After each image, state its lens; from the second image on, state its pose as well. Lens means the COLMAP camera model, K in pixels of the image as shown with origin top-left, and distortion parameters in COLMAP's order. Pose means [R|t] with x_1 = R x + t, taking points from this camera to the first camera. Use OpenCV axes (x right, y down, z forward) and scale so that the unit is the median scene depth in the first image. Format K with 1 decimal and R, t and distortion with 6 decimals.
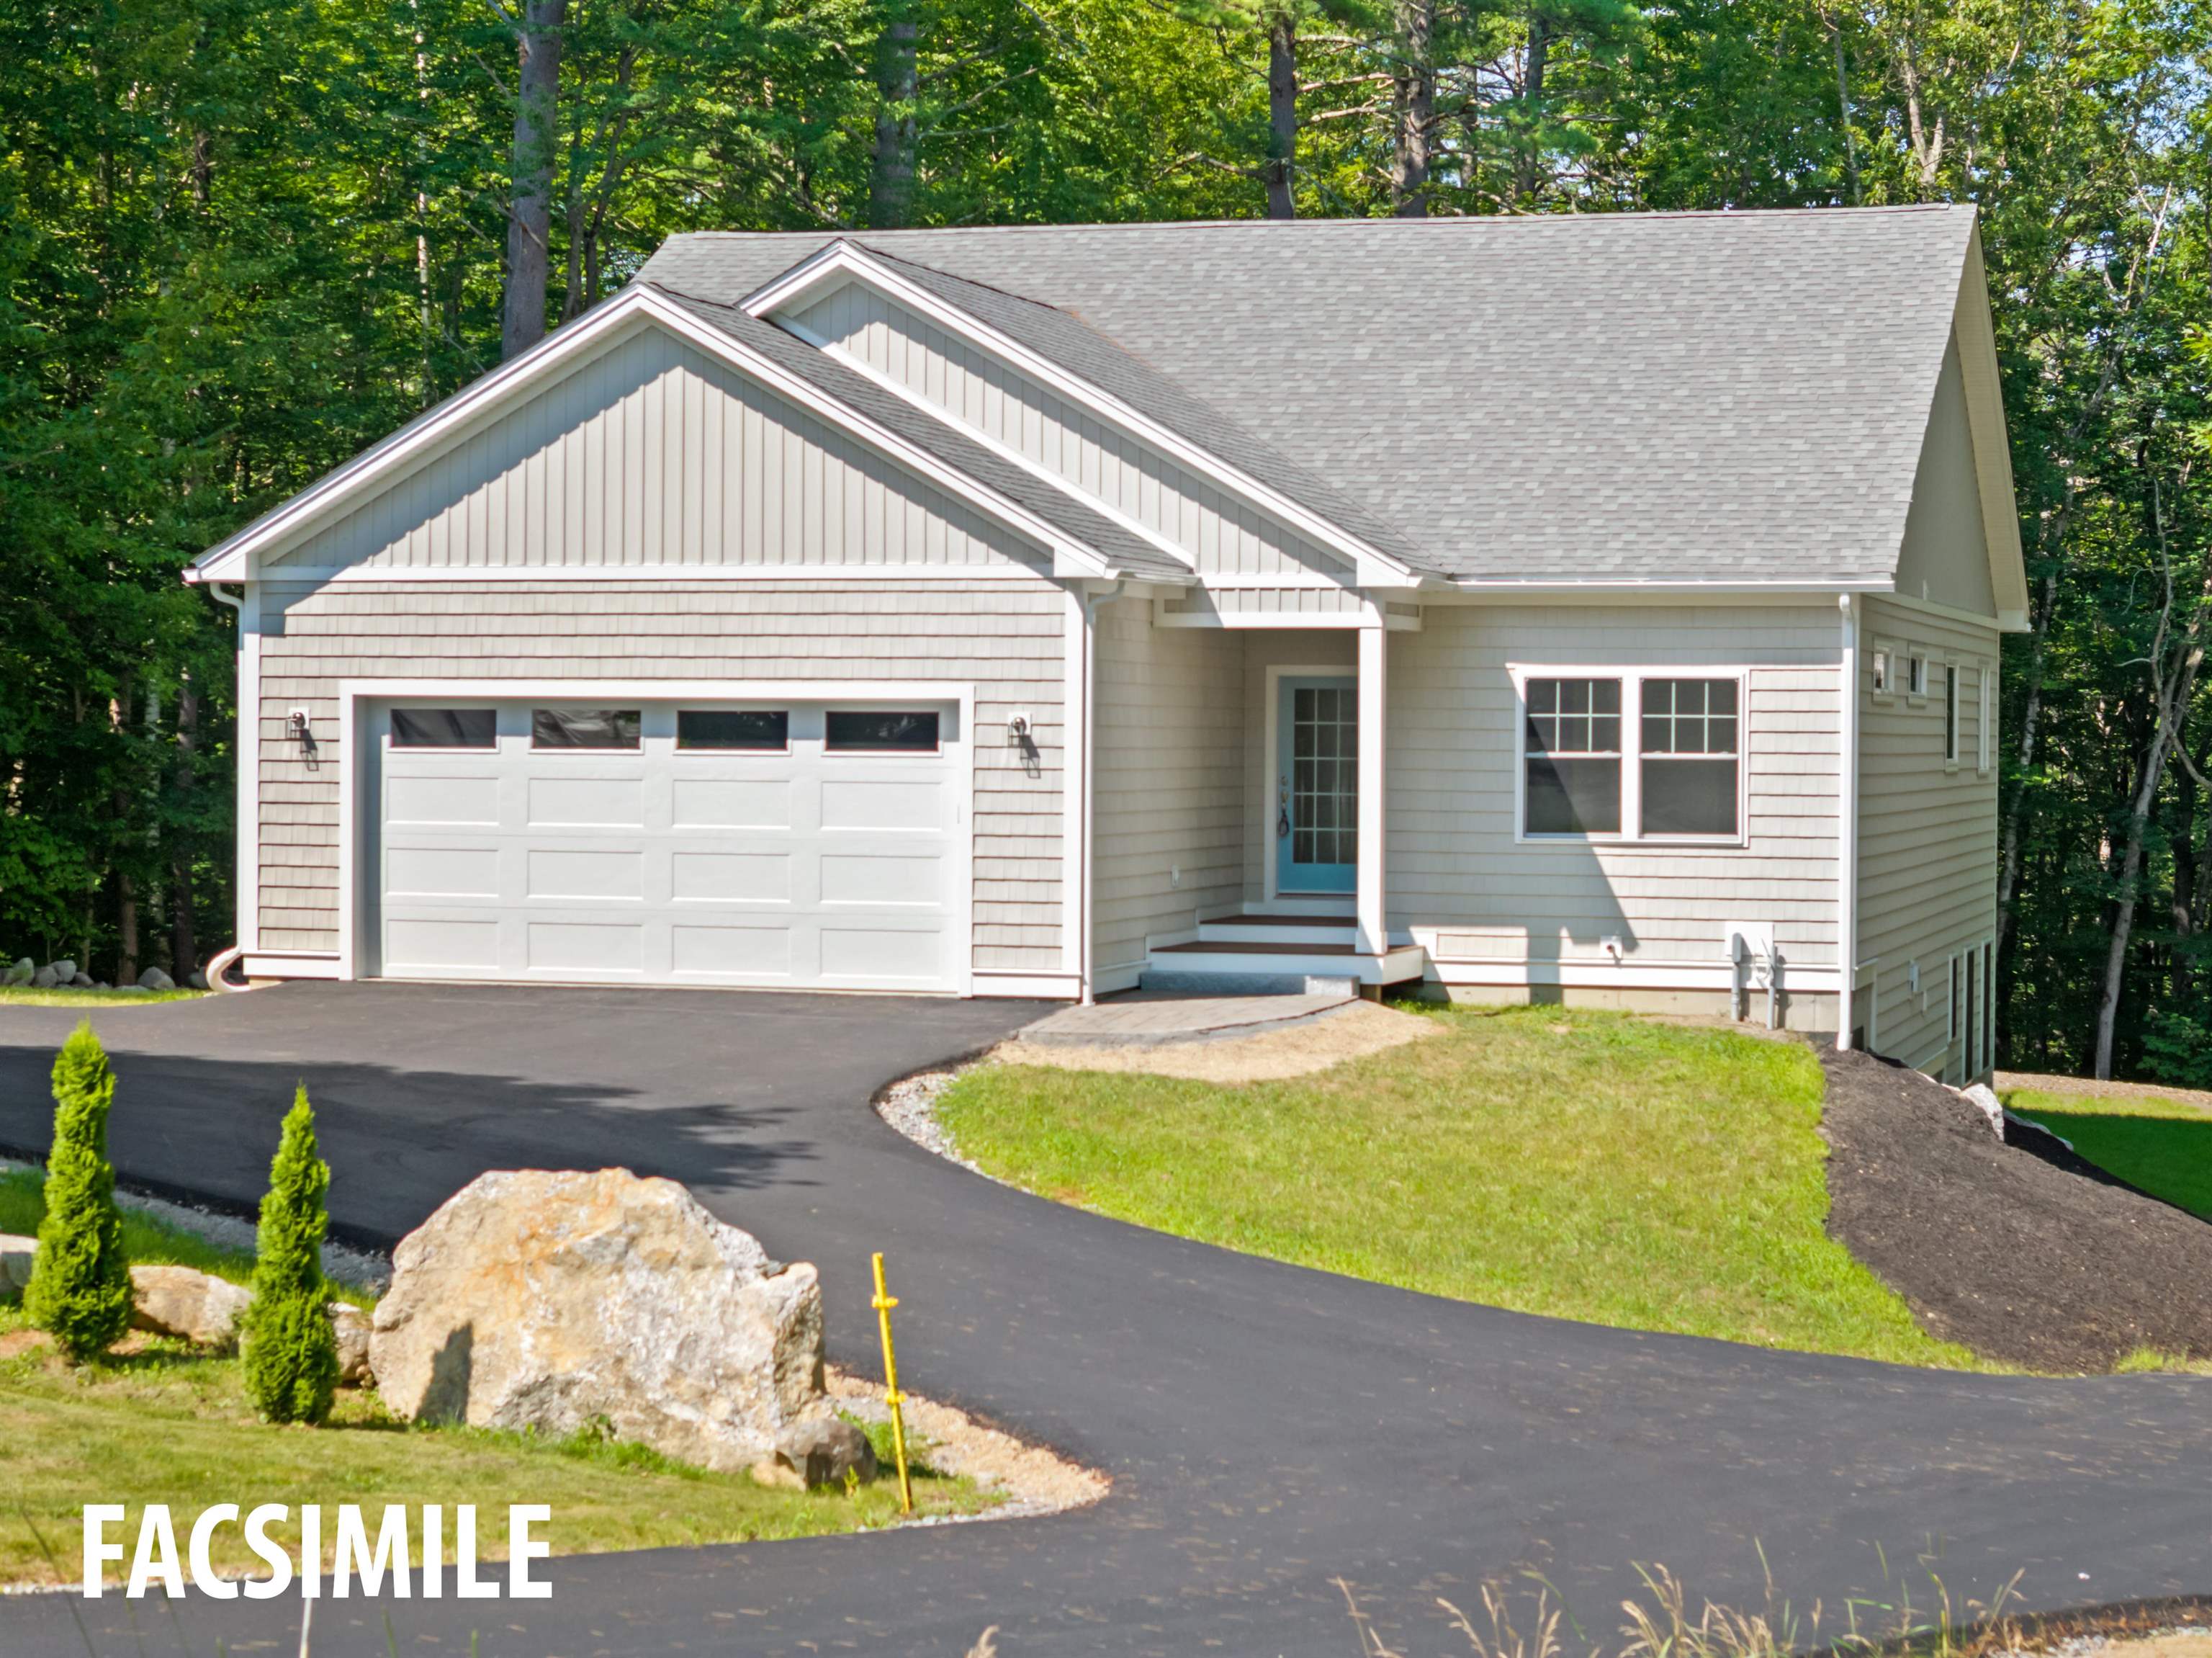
lens RADIAL K [[4522.4, 0, 1106.5], [0, 4522.4, 827.5], [0, 0, 1]] dist [-0.092386, 0.000000]
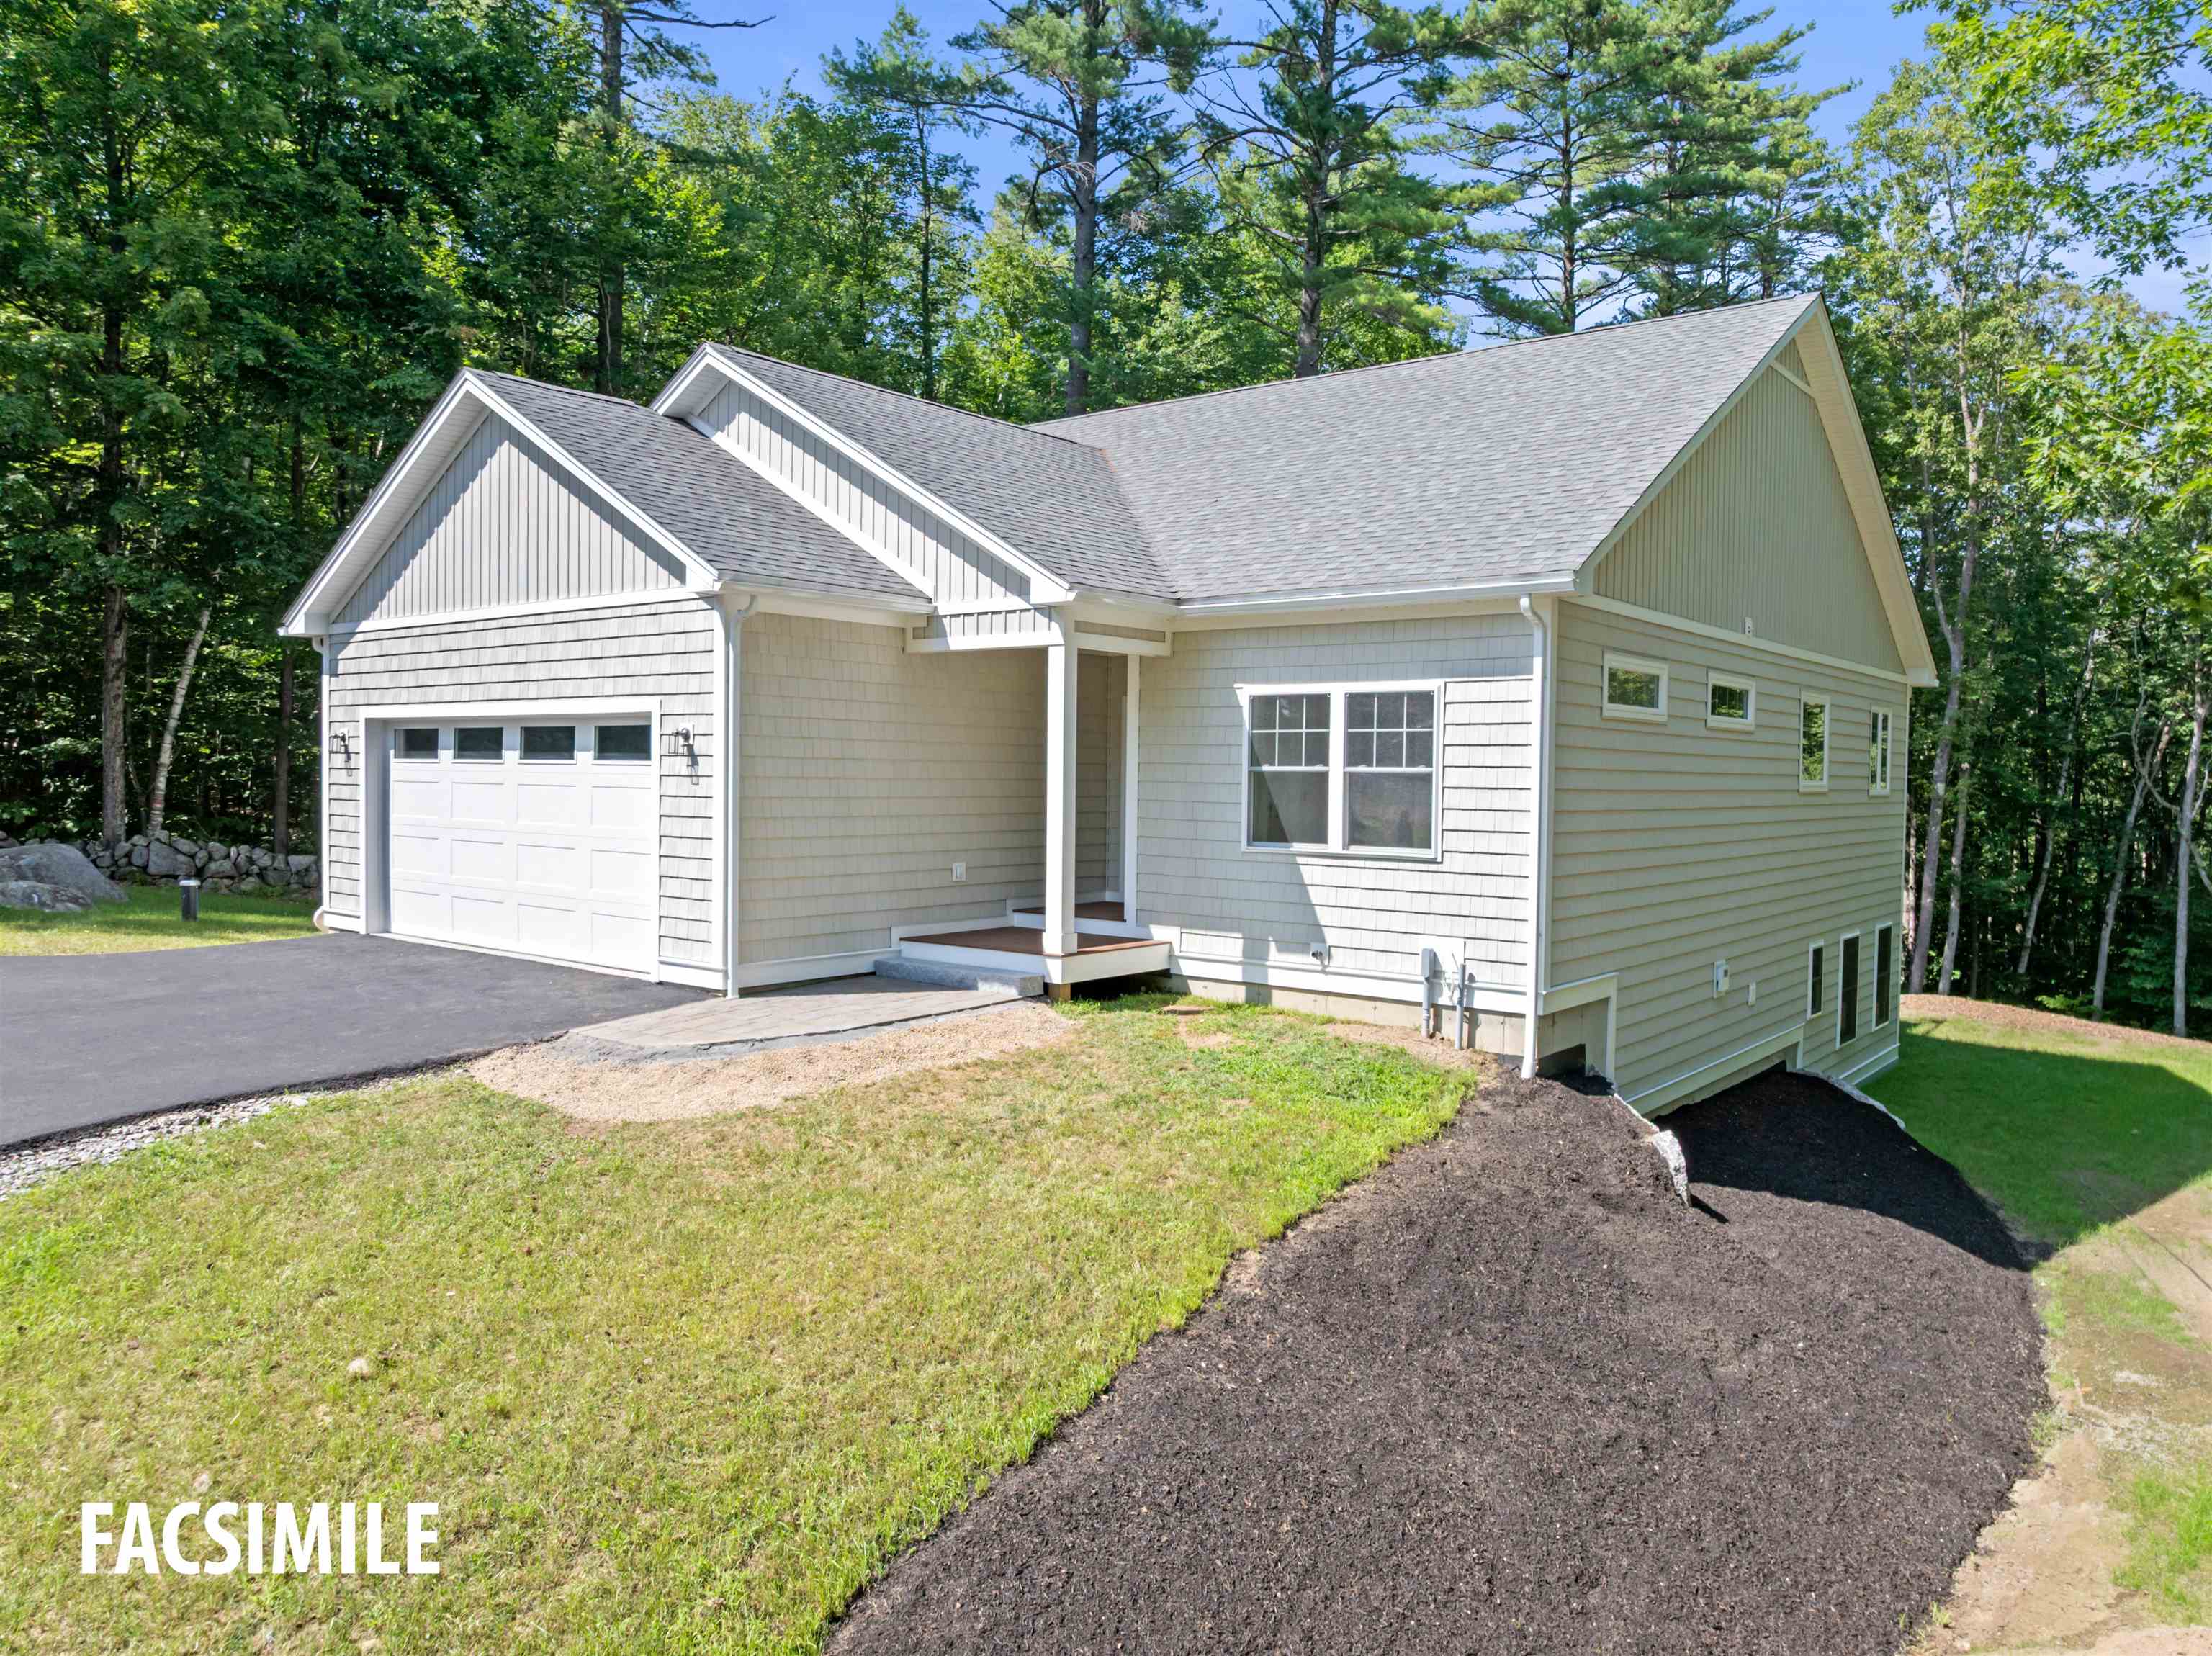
lens RADIAL K [[1556.5, 0, 1101.5], [0, 1556.5, 832.1], [0, 0, 1]] dist [-0.025962, 0.000079]
pose [[0.923216, 0.019725, -0.383775, 0.203935], [-0.014751, 0.999765, 0.015901, -0.006453], [0.383999, -0.009019, 0.923290, 0.656512]]
